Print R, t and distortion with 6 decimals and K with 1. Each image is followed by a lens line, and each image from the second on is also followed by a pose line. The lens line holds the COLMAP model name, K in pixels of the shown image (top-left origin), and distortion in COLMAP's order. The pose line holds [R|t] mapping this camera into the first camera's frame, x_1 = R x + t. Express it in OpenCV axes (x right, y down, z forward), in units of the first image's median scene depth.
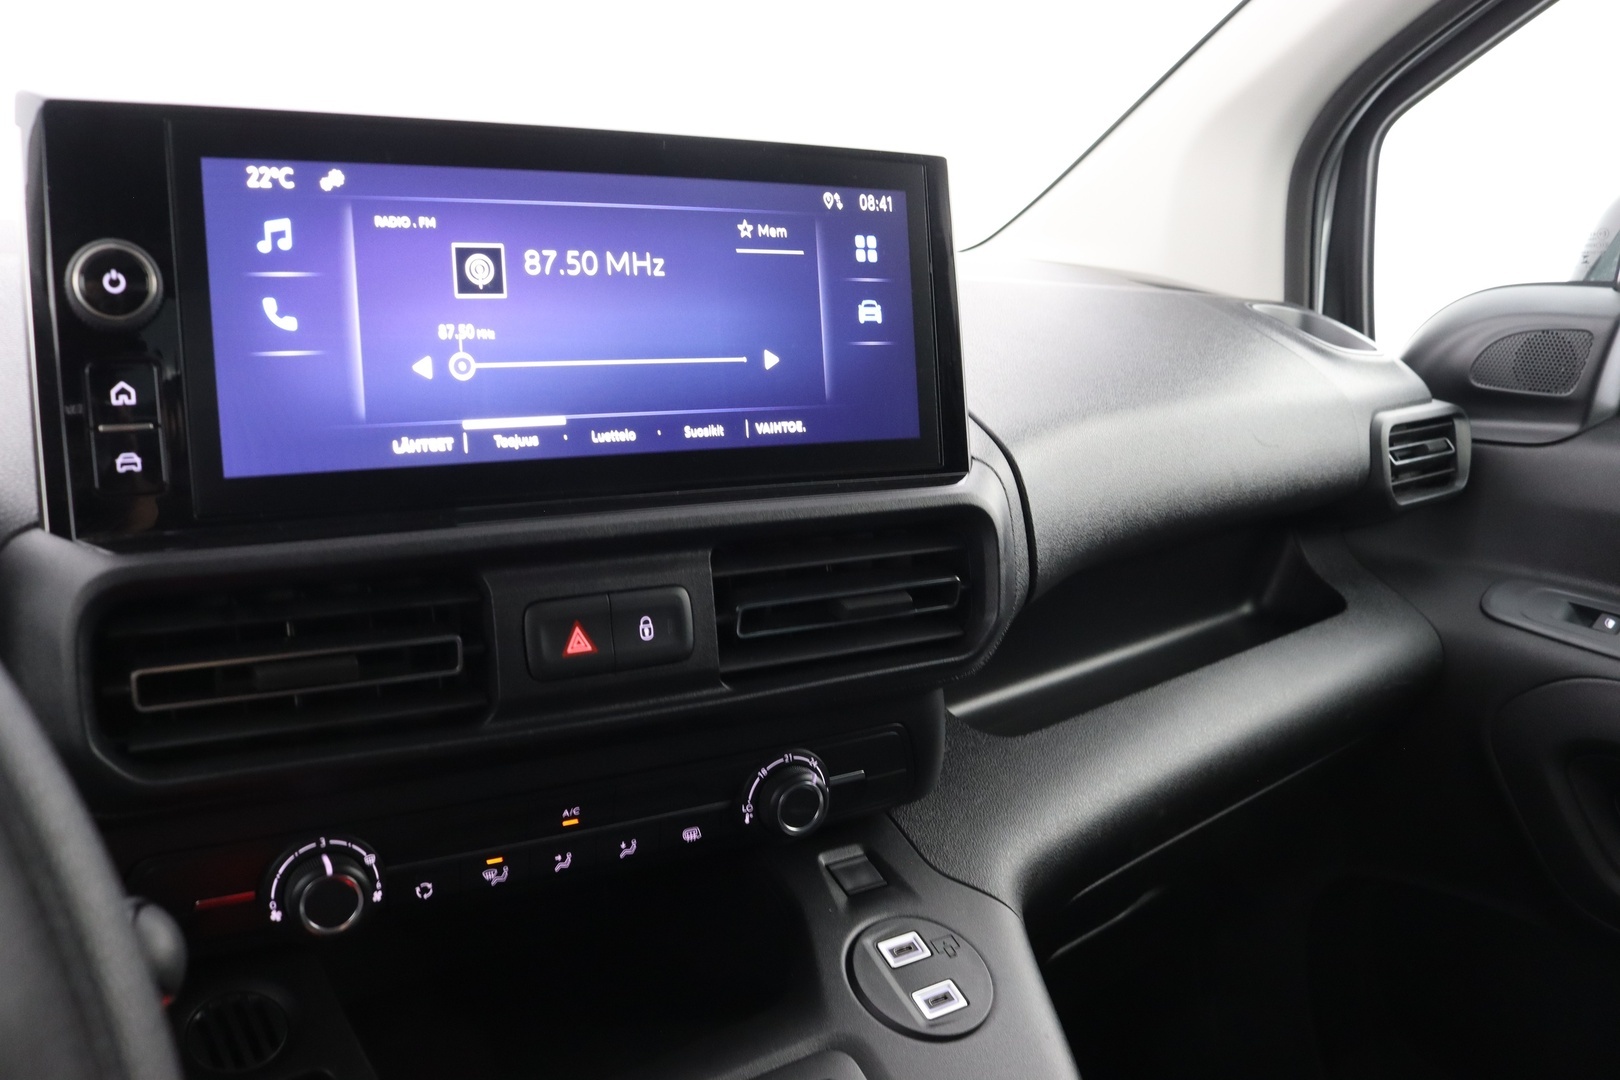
lens RADIAL K [[1338.2, 0, 800.4], [0, 1338.2, 554.2], [0, 0, 1]] dist [-0.164619, 0.119614]
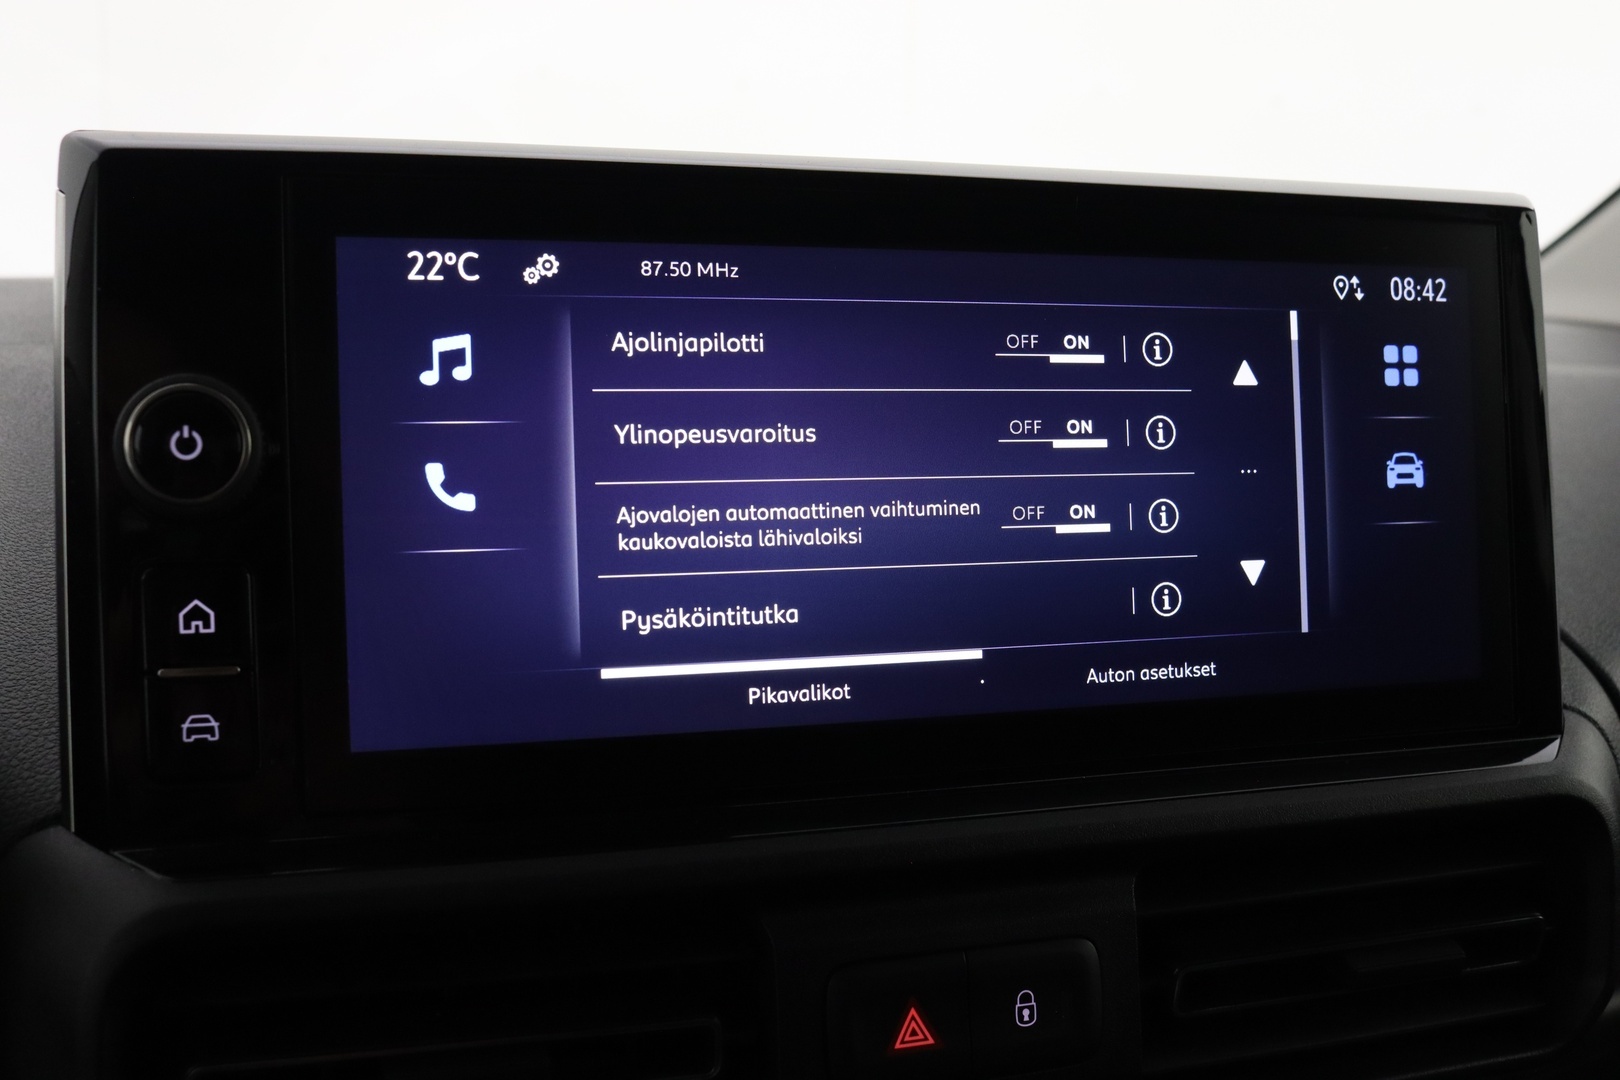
lens RADIAL K [[1787.2, 0, 811.1], [0, 1787.2, 539.0], [0, 0, 1]] dist [-0.107220, 0.000000]
pose [[0.978635, 0.025517, -0.204018, -0.049060], [-0.040437, 0.996776, -0.069297, -0.088345], [0.201592, 0.076066, 0.976511, 0.174239]]
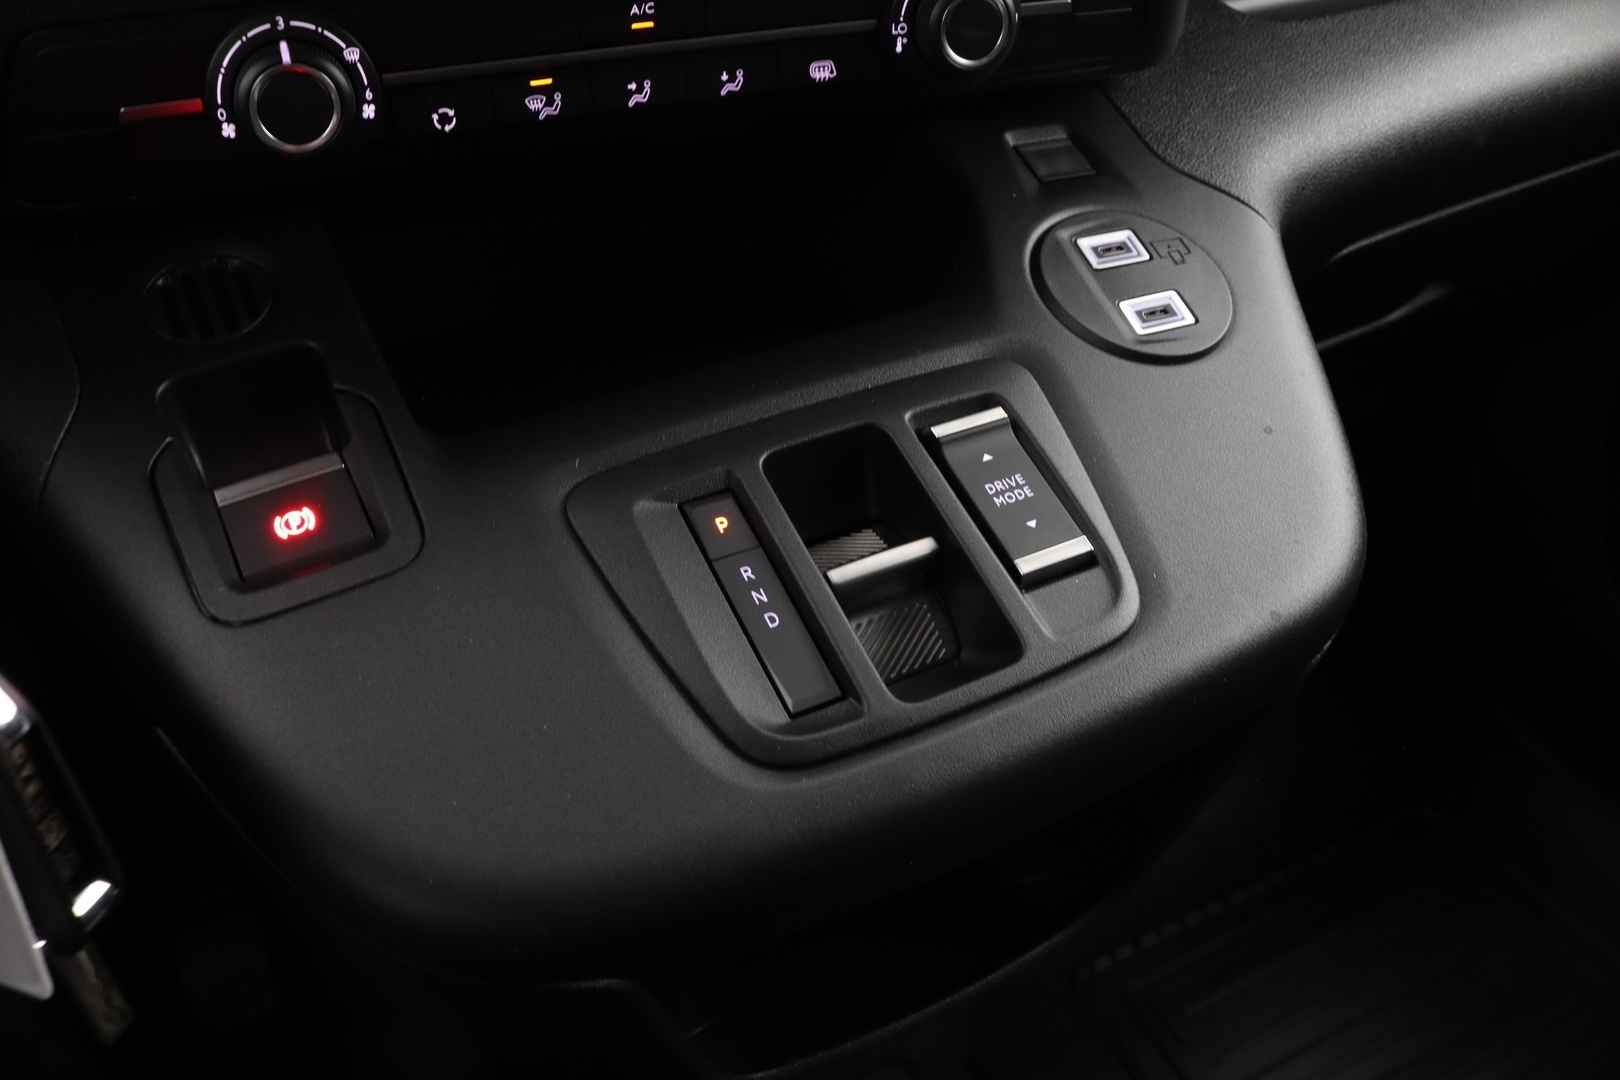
lens RADIAL K [[1338.2, 0, 799.1], [0, 1338.2, 567.1], [0, 0, 1]] dist [-0.164619, 0.119614]
pose [[0.984970, 0.060727, -0.161697, 0.041057], [0.003265, 0.929443, 0.368952, 0.221698], [0.172693, -0.363935, 0.915275, 0.276362]]
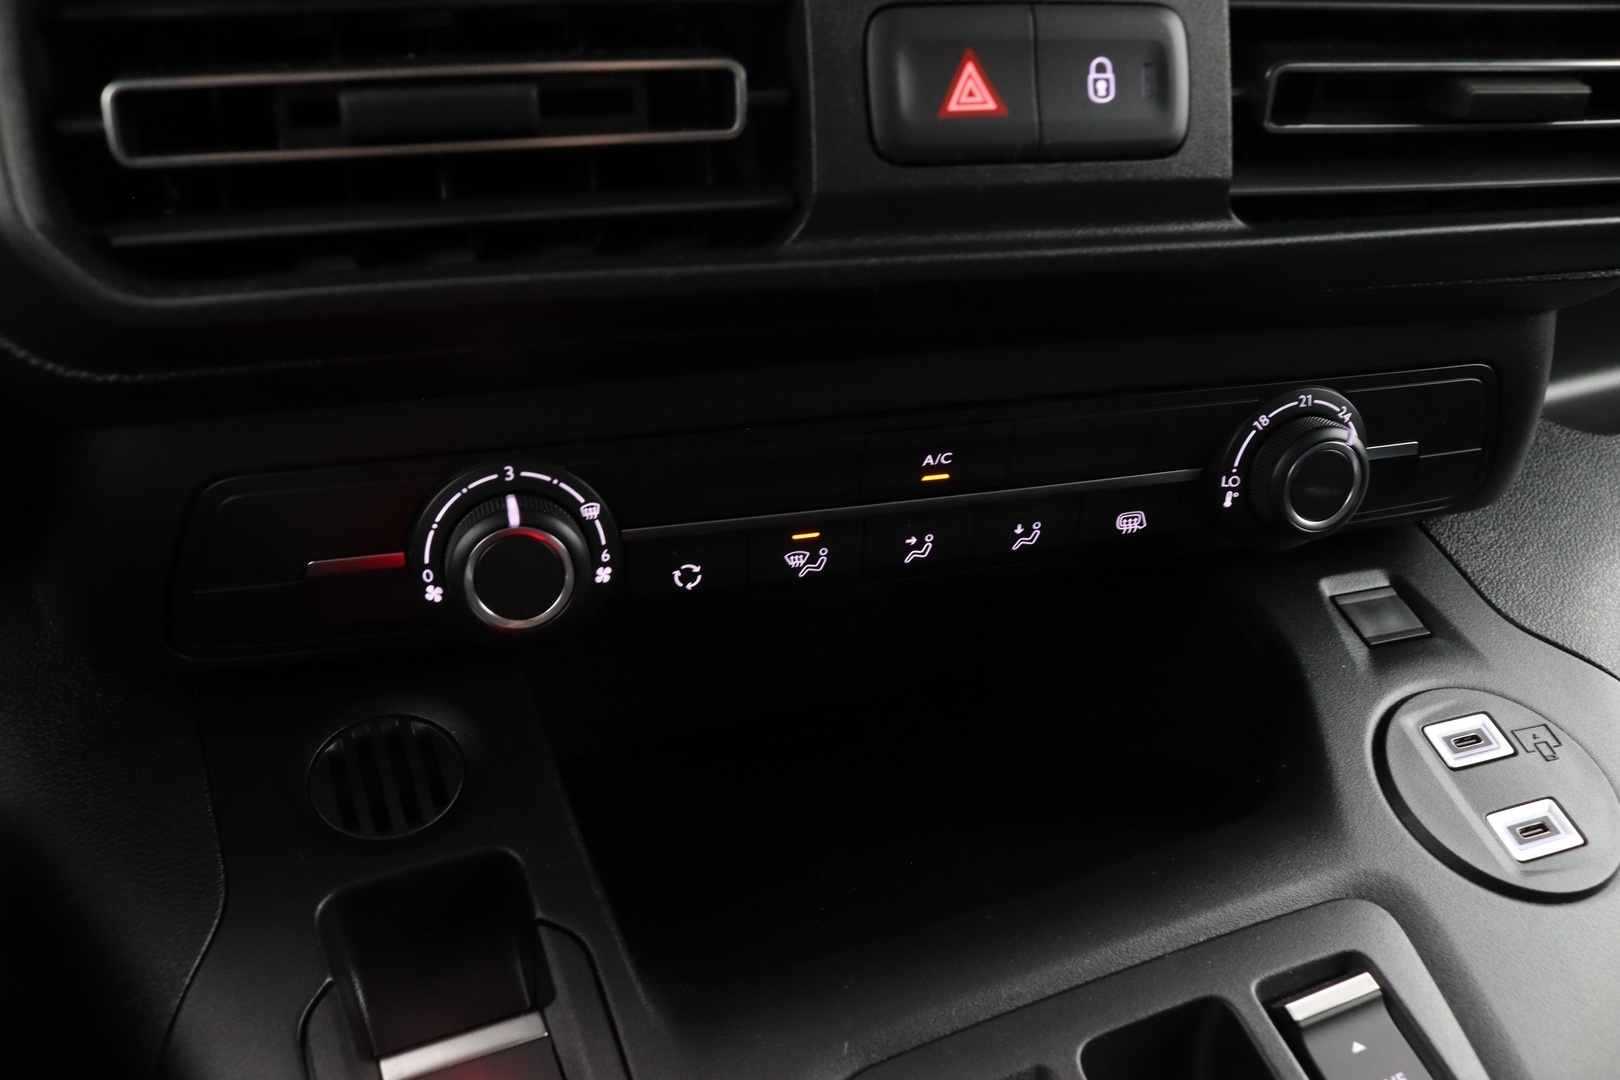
lens RADIAL K [[1338.2, 0, 800.7], [0, 1338.2, 554.7], [0, 0, 1]] dist [-0.164619, 0.119614]
pose [[0.965114, 0.065426, -0.253522, -0.081408], [-0.022667, 0.985519, 0.168042, 0.142457], [0.260845, -0.156433, 0.952622, 0.427971]]
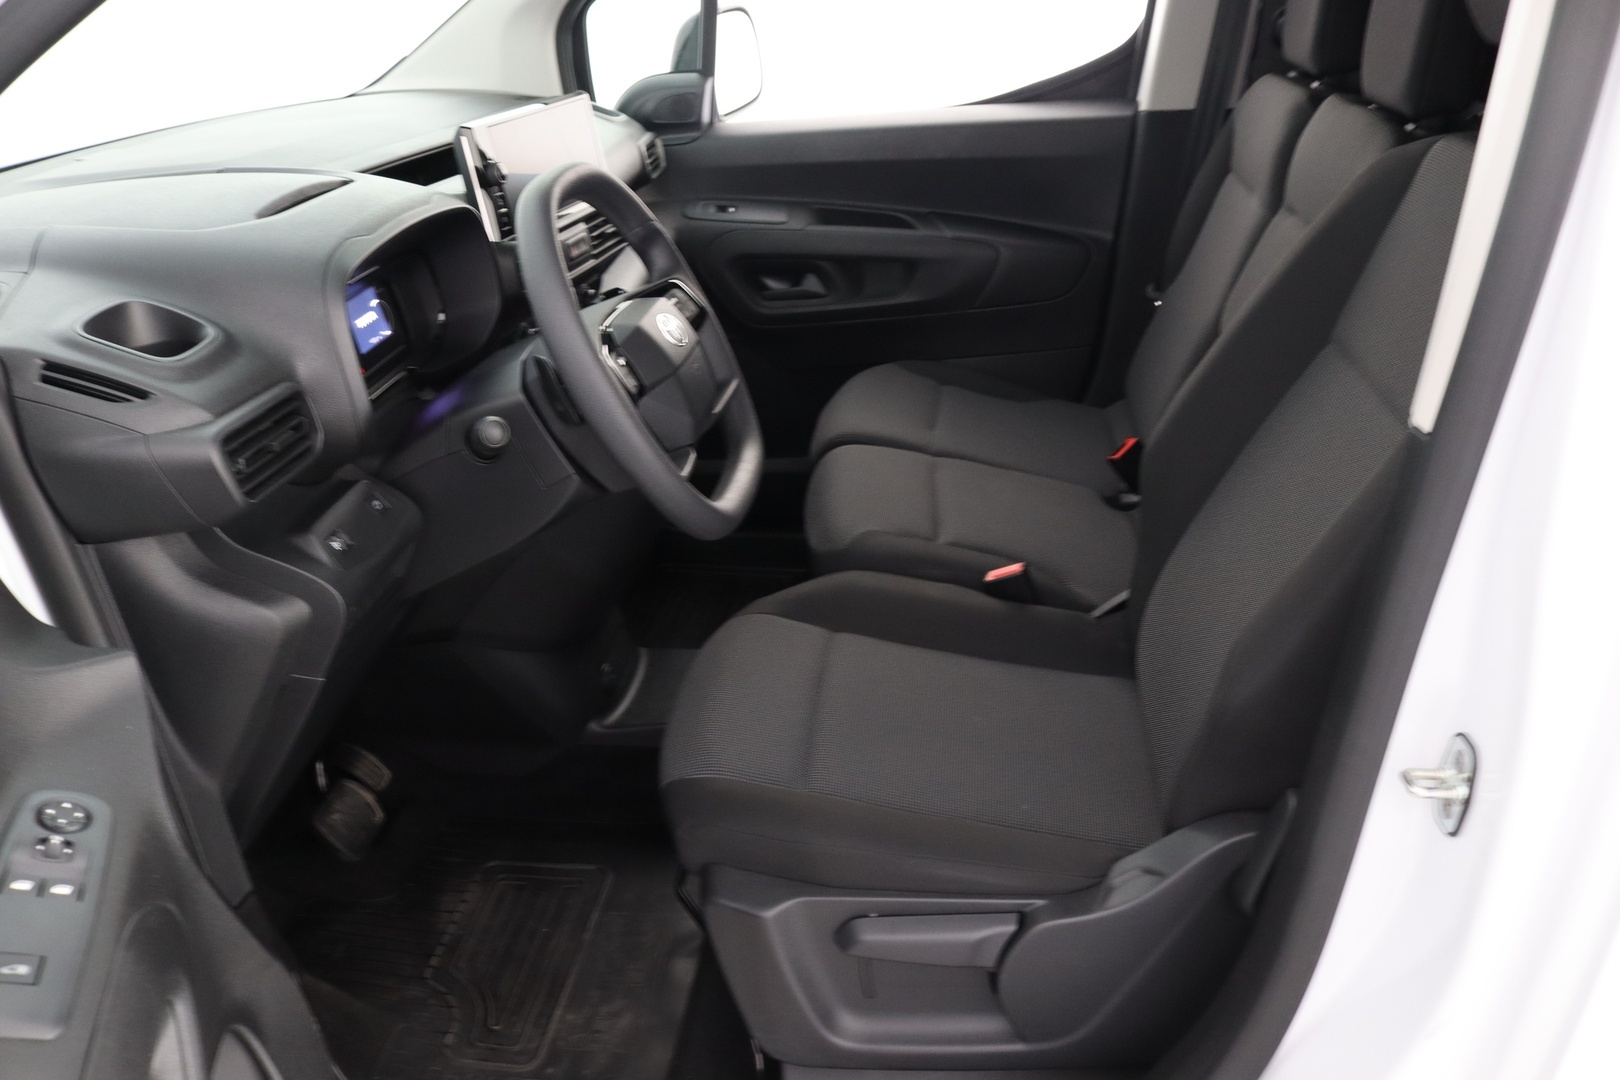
lens RADIAL K [[1338.2, 0, 811.7], [0, 1338.2, 552.0], [0, 0, 1]] dist [-0.164619, 0.119614]
pose [[0.705020, -0.346592, 0.618725, -2.037770], [0.205207, 0.934820, 0.289832, -0.071972], [-0.678850, -0.077371, 0.730189, -1.969034]]
